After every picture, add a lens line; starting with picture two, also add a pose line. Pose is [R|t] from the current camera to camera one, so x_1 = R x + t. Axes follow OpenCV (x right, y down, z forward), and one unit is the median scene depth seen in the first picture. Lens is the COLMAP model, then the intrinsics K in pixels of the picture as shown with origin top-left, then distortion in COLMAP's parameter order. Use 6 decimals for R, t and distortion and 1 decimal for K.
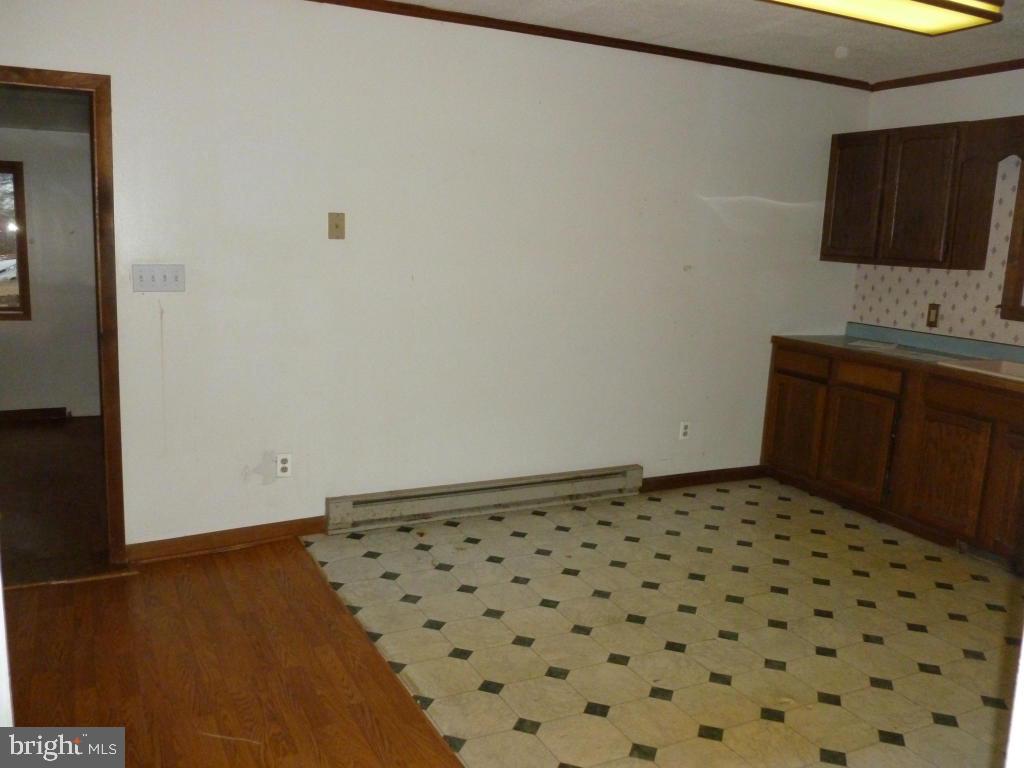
lens RADIAL K [[870.2, 0, 515.8], [0, 870.2, 386.6], [0, 0, 1]] dist [-0.035757, 0.003297]
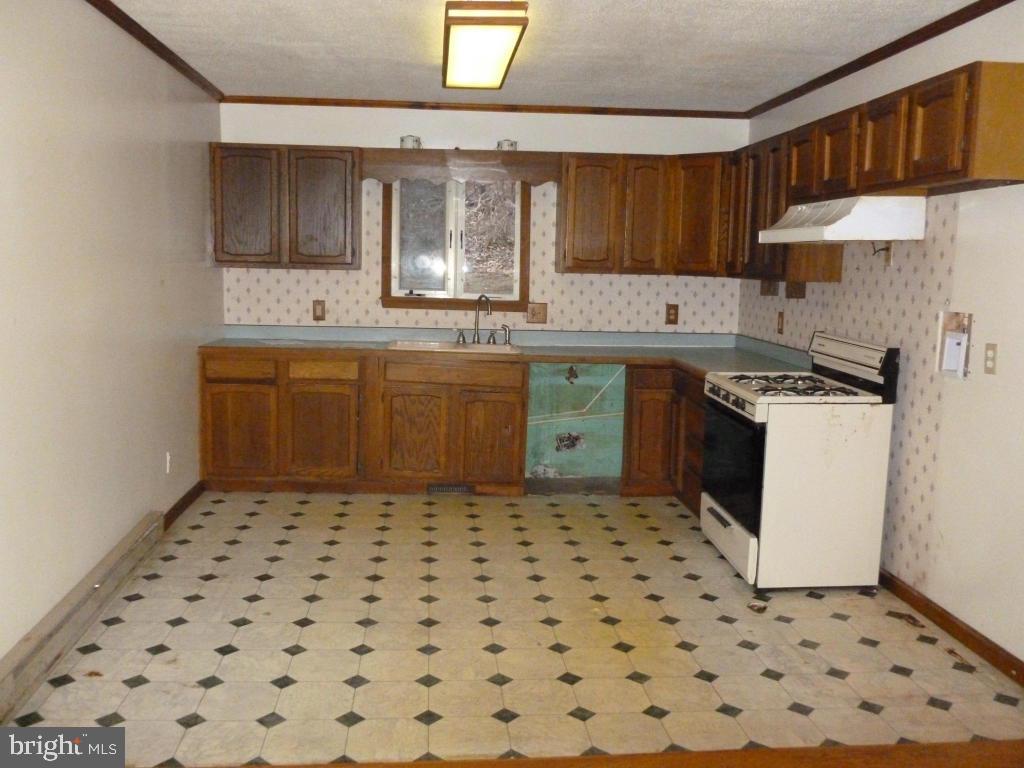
lens RADIAL K [[870.2, 0, 515.5], [0, 870.2, 378.2], [0, 0, 1]] dist [-0.035757, 0.003297]
pose [[0.373307, -0.155768, 0.914537, -0.535512], [0.150745, 0.982887, 0.105876, -0.083836], [-0.915379, 0.098338, 0.390399, 0.347418]]
